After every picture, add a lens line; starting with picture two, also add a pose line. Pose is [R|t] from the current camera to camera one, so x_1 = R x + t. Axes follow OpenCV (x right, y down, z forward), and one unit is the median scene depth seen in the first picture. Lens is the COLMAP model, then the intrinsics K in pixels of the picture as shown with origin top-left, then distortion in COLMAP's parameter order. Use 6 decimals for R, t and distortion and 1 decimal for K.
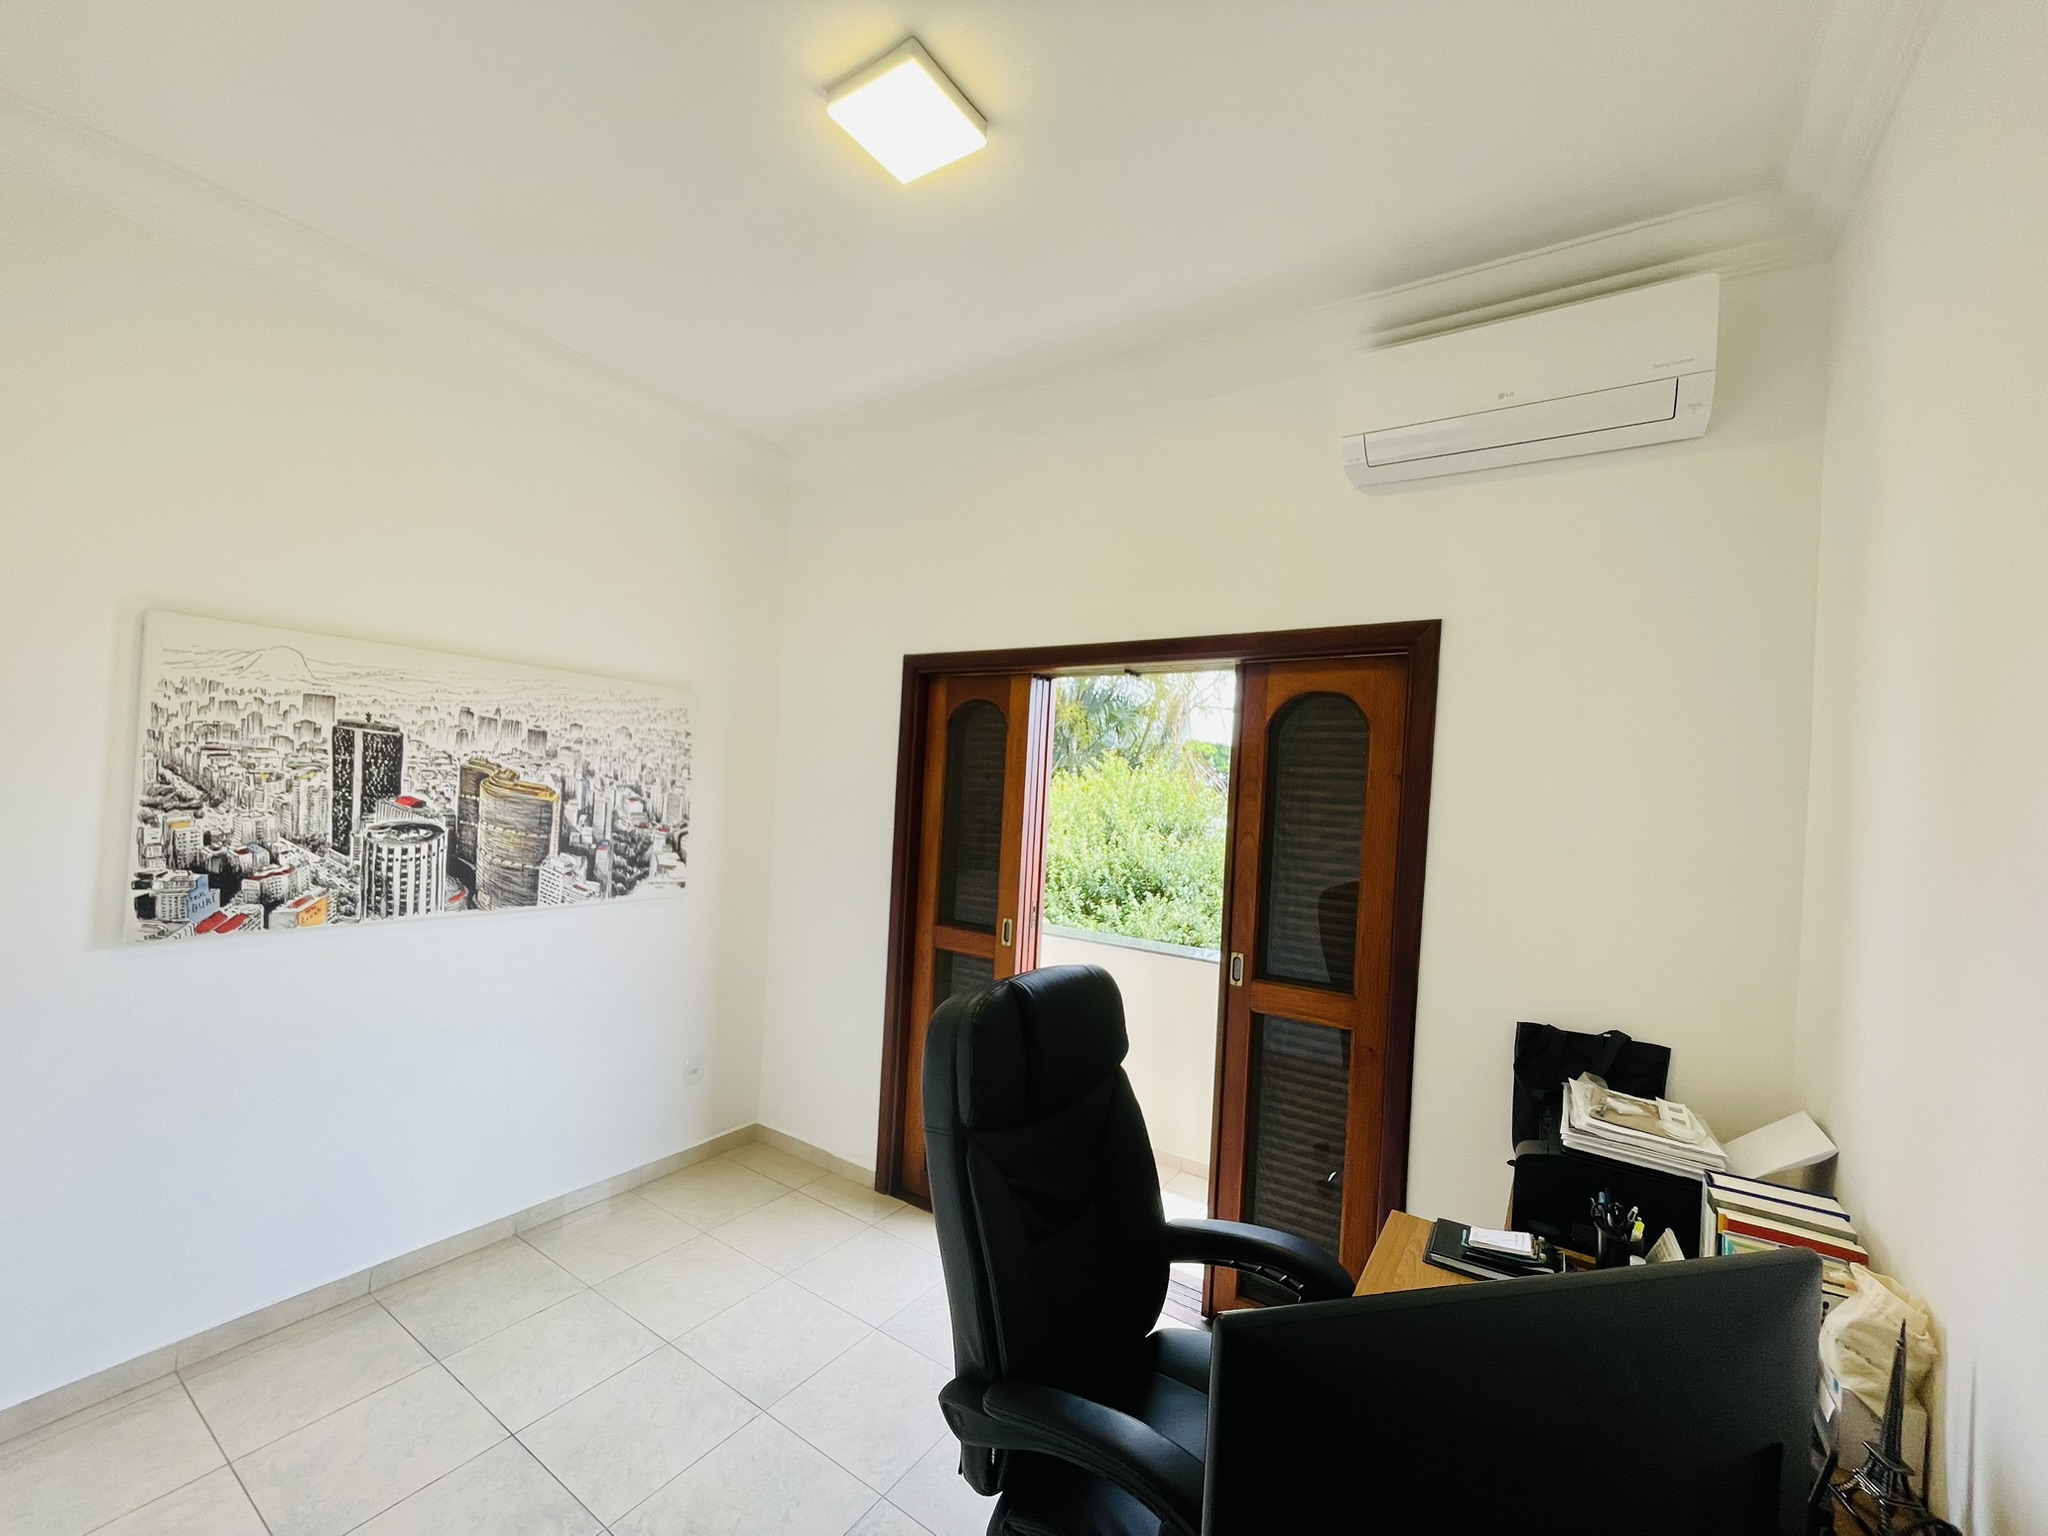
lens RADIAL K [[831.8, 0, 1021.9], [0, 831.8, 776.0], [0, 0, 1]] dist [-0.001041, -0.000272]
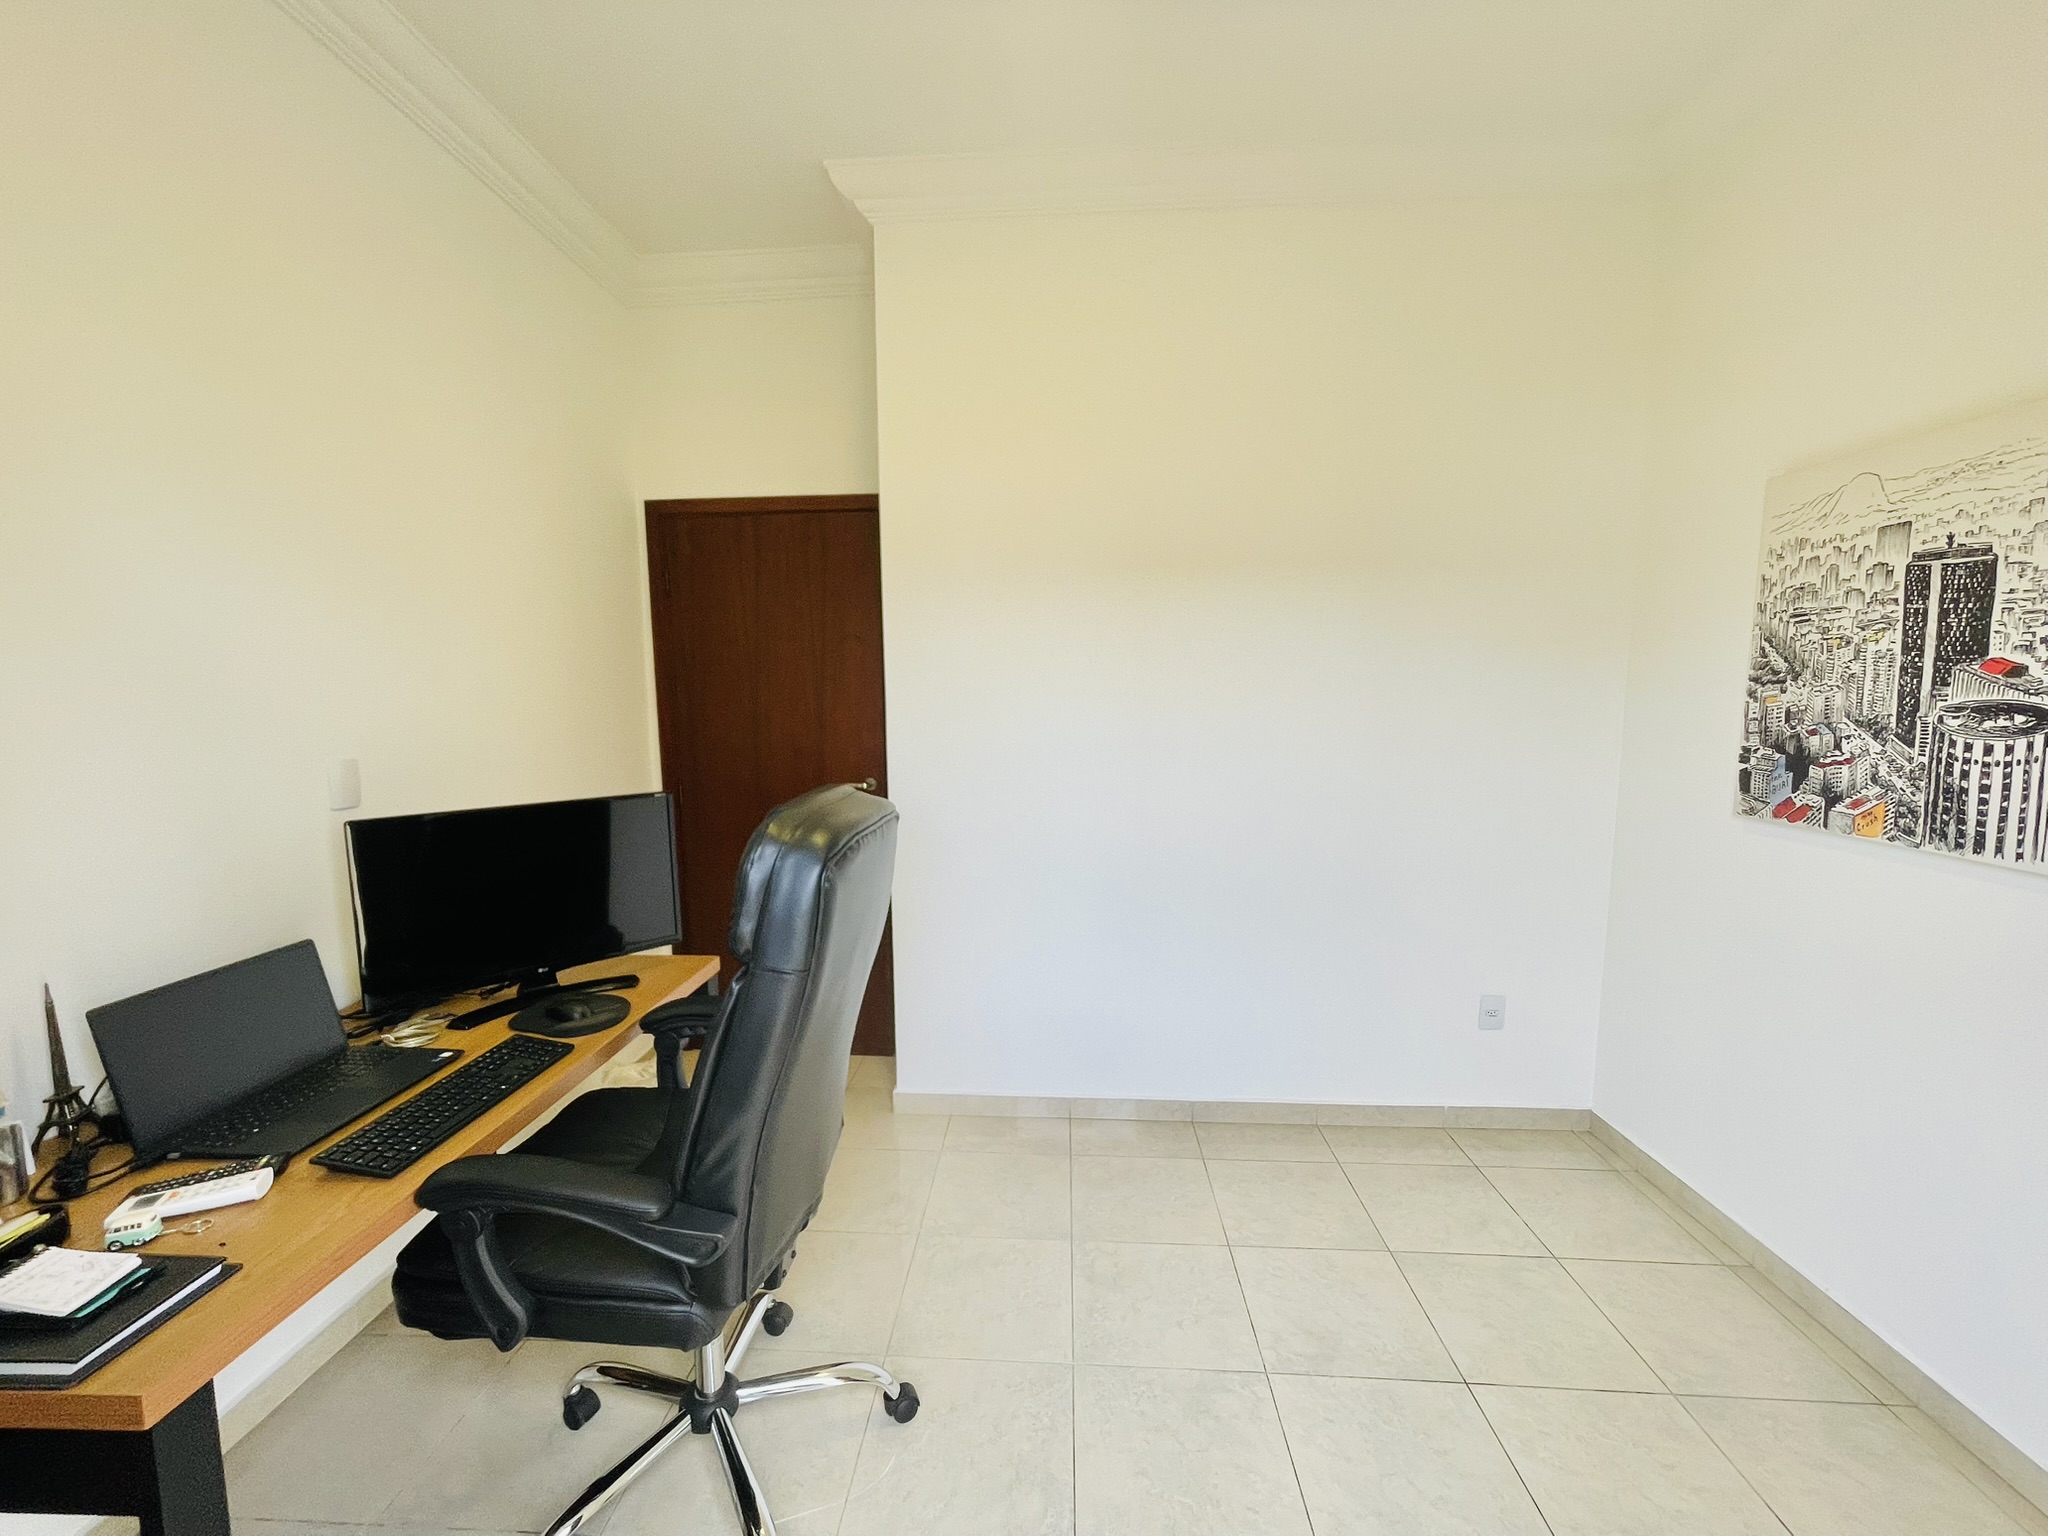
lens RADIAL K [[831.8, 0, 1005.4], [0, 831.8, 783.4], [0, 0, 1]] dist [-0.001041, -0.000272]
pose [[-0.867932, 0.007613, -0.496624, 0.198773], [-0.035234, 0.996420, 0.076851, 0.100404], [0.495431, 0.084199, -0.864557, 1.249853]]
